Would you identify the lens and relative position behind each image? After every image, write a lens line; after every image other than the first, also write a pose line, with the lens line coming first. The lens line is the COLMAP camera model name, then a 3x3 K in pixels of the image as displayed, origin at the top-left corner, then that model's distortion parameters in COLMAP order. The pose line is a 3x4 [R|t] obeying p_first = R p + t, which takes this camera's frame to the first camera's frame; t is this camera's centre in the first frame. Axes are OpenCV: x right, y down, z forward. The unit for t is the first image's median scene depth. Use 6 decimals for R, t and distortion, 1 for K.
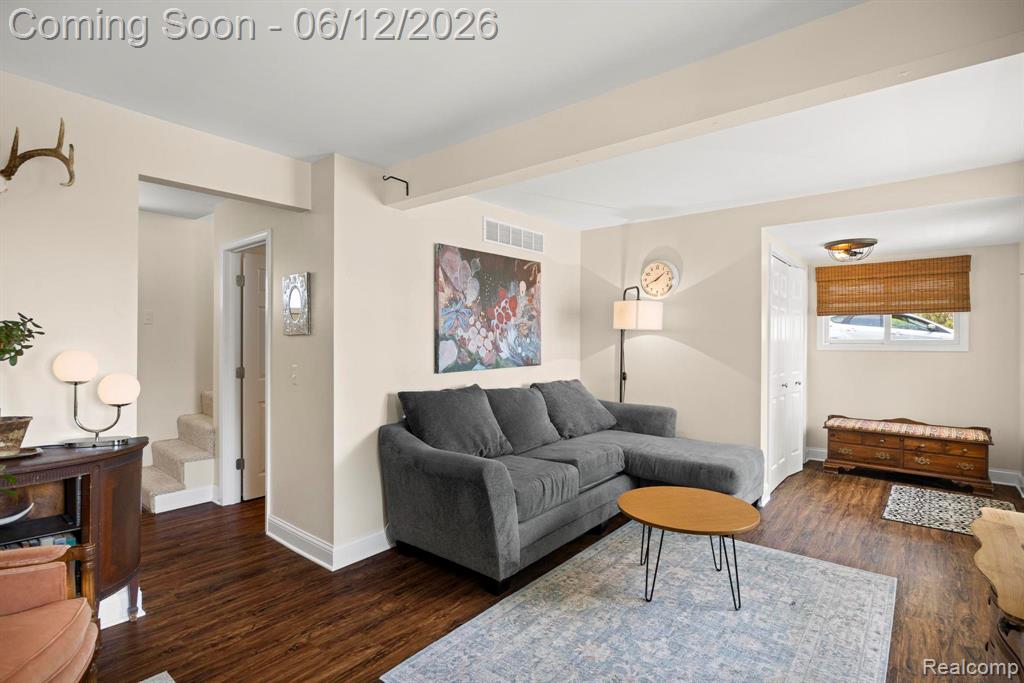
lens RADIAL K [[504.0, 0, 507.0], [0, 504.0, 339.8], [0, 0, 1]] dist [-0.017912, 0.001099]
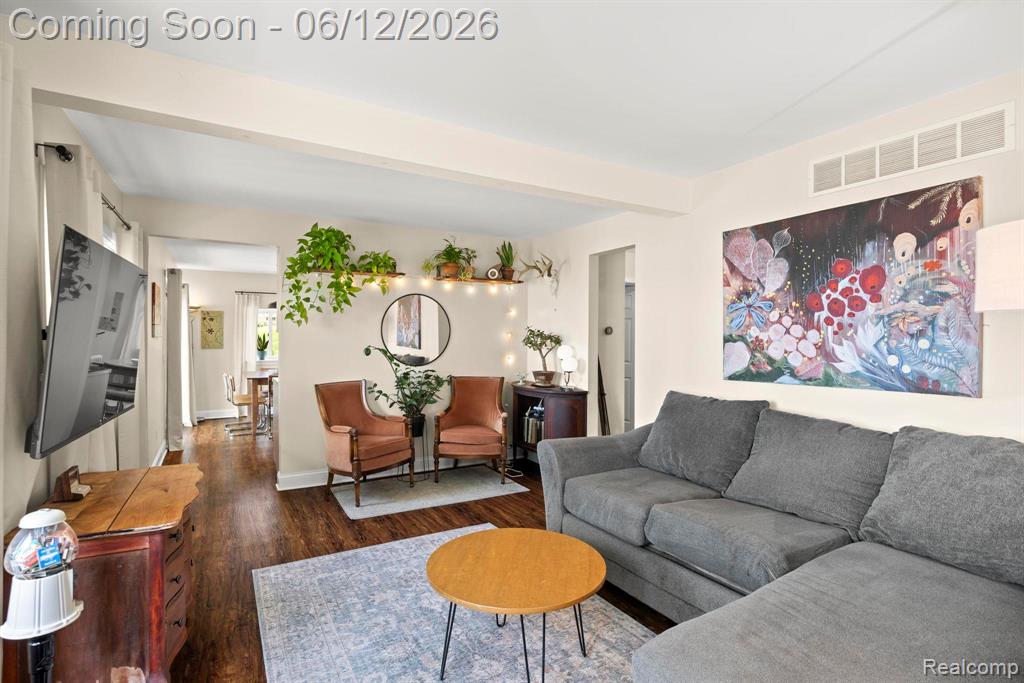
lens RADIAL K [[504.0, 0, 514.8], [0, 504.0, 340.9], [0, 0, 1]] dist [-0.017912, 0.001099]
pose [[-0.343654, -0.003452, -0.939090, 0.661623], [-0.008029, 0.999967, -0.000738, 0.002066], [0.939062, 0.007286, -0.343670, 0.780031]]
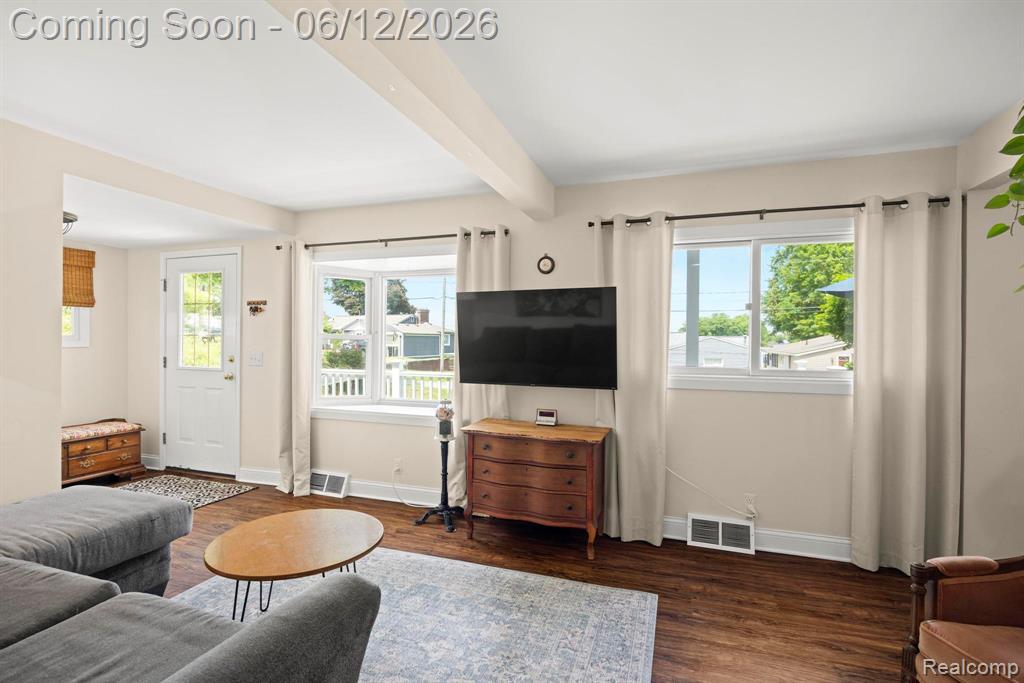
lens RADIAL K [[484.2, 0, 516.3], [0, 484.2, 342.9], [0, 0, 1]] dist [-0.010904, 0.000683]
pose [[-0.349925, -0.008448, 0.936739, -0.314194], [-0.004915, 0.999962, 0.007182, 0.004763], [-0.936765, -0.002091, -0.349954, 0.587985]]
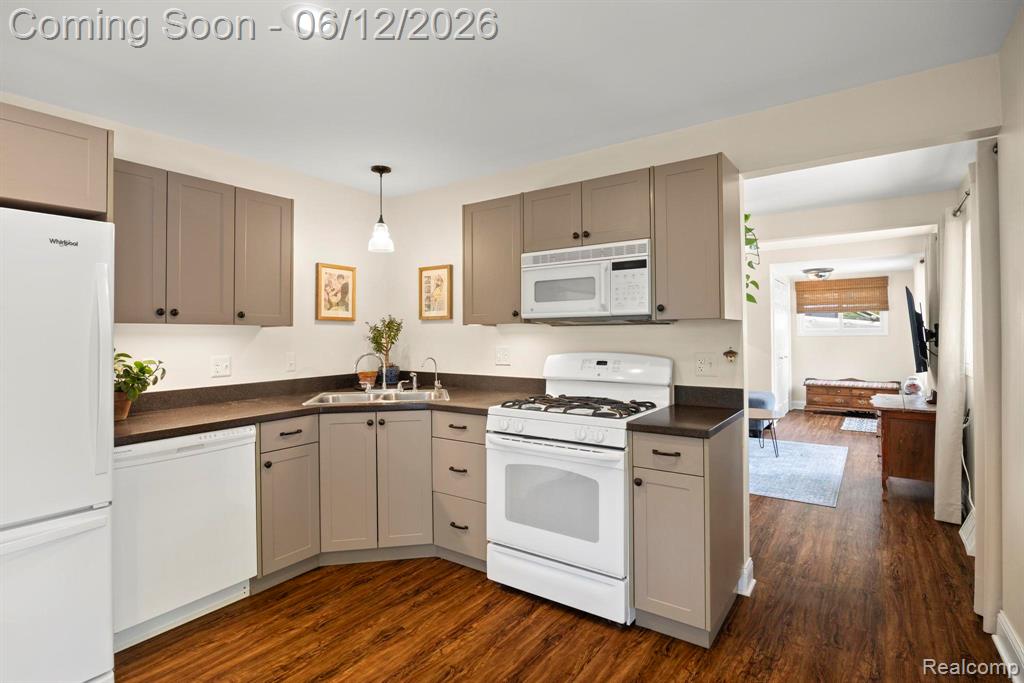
lens RADIAL K [[504.0, 0, 523.7], [0, 504.0, 325.1], [0, 0, 1]] dist [-0.017912, 0.001099]
pose [[0.996136, -0.011077, 0.087118, -0.447195], [0.012306, 0.999832, -0.013580, -0.002929], [-0.086953, 0.014600, 0.996105, -0.584755]]
